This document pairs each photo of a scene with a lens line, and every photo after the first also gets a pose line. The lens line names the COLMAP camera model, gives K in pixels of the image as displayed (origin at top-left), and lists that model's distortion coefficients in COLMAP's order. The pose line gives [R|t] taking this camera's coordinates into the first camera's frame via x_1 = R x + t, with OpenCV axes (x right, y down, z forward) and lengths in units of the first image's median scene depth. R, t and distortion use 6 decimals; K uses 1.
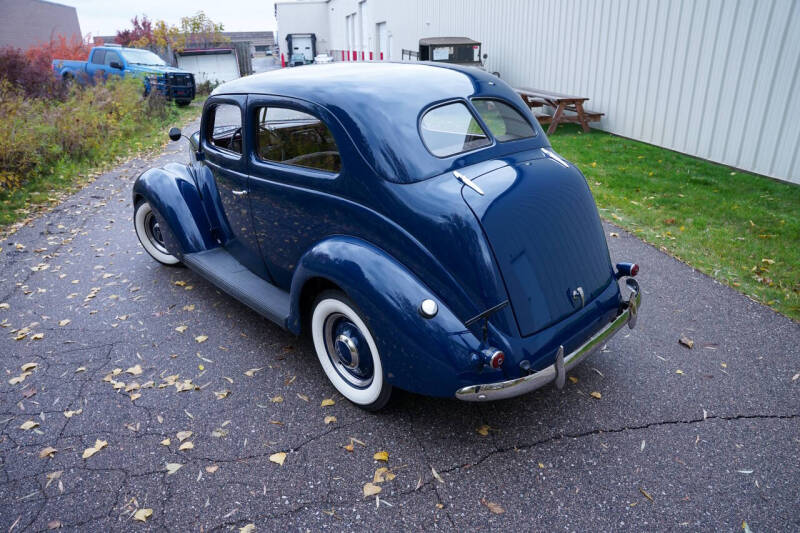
lens RADIAL K [[549.6, 0, 398.6], [0, 549.6, 268.7], [0, 0, 1]] dist [-0.119783, 0.080645]
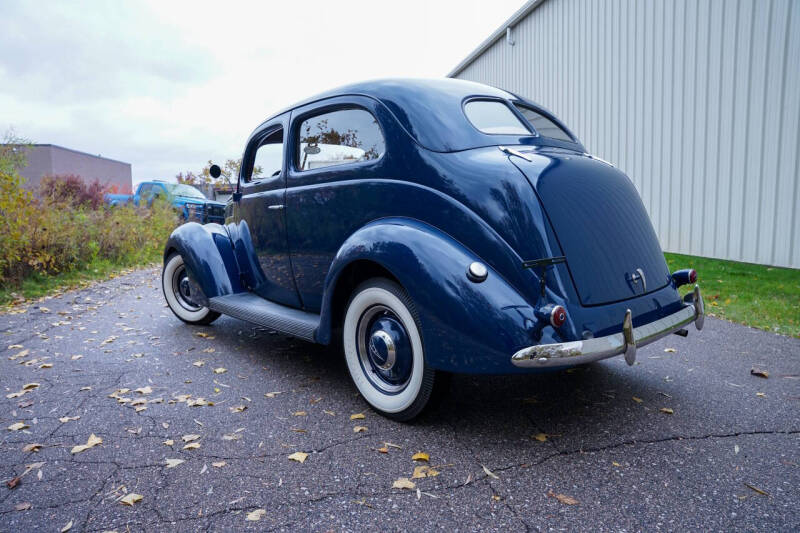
lens RADIAL K [[549.6, 0, 399.0], [0, 549.6, 260.9], [0, 0, 1]] dist [-0.119783, 0.080645]
pose [[0.999060, 0.011448, -0.041810, -0.031751], [-0.022792, 0.959146, -0.281992, 0.268087], [0.036874, 0.282680, 0.958505, 0.102925]]
